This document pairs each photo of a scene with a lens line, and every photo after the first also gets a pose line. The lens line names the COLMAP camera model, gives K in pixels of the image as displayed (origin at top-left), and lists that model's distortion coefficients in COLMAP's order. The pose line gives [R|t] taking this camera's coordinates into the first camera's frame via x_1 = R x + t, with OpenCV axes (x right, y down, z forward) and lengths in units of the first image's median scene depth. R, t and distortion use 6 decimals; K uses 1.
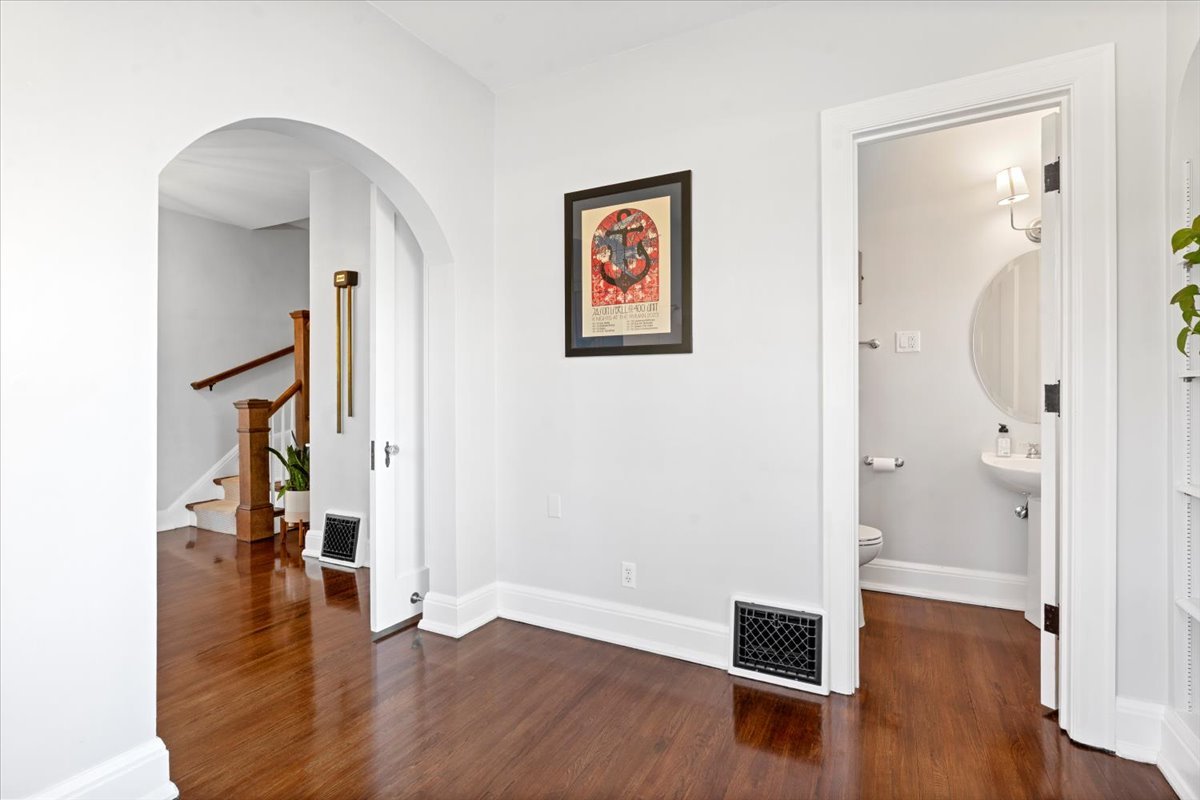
lens RADIAL K [[572.4, 0, 602.1], [0, 572.4, 388.5], [0, 0, 1]] dist [-0.002970, 0.002076]
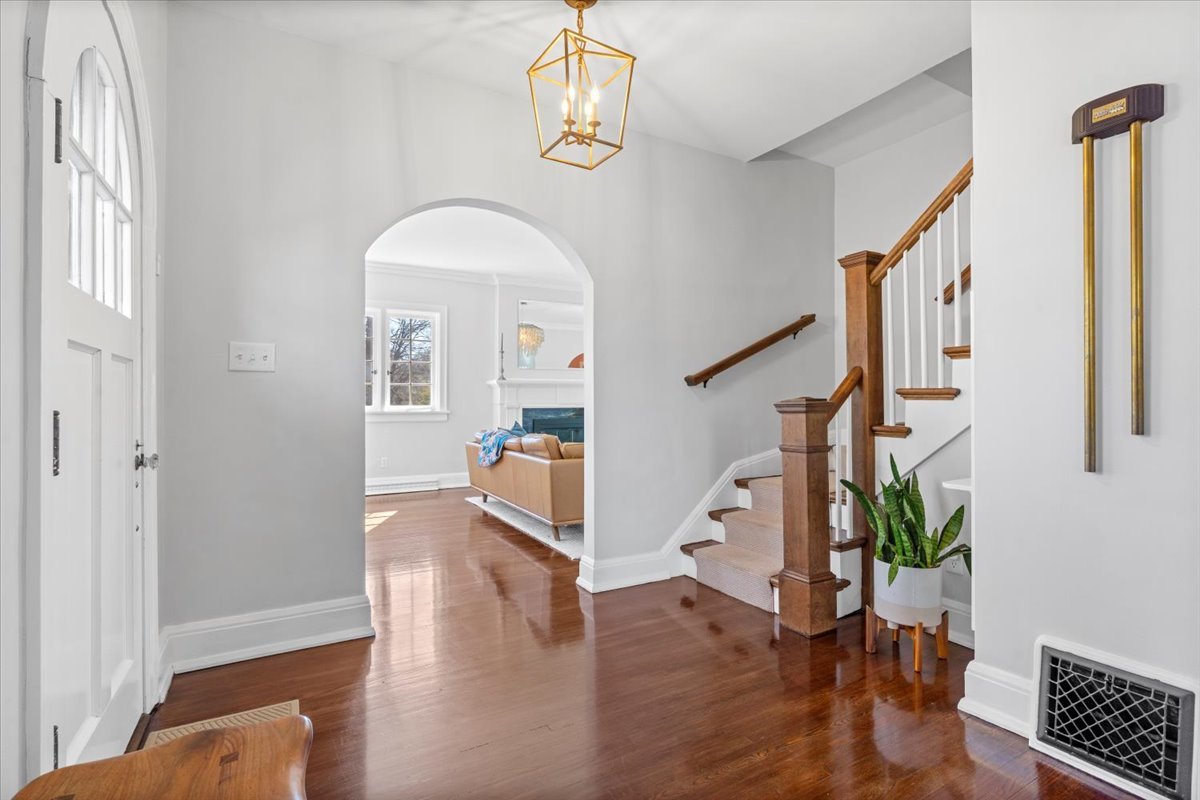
lens RADIAL K [[572.4, 0, 599.2], [0, 572.4, 400.9], [0, 0, 1]] dist [-0.002970, 0.002076]
pose [[0.842261, 0.003433, -0.539058, -0.462545], [-0.001459, 0.999991, 0.004089, 0.019790], [0.539067, -0.002657, 0.842258, 0.366546]]
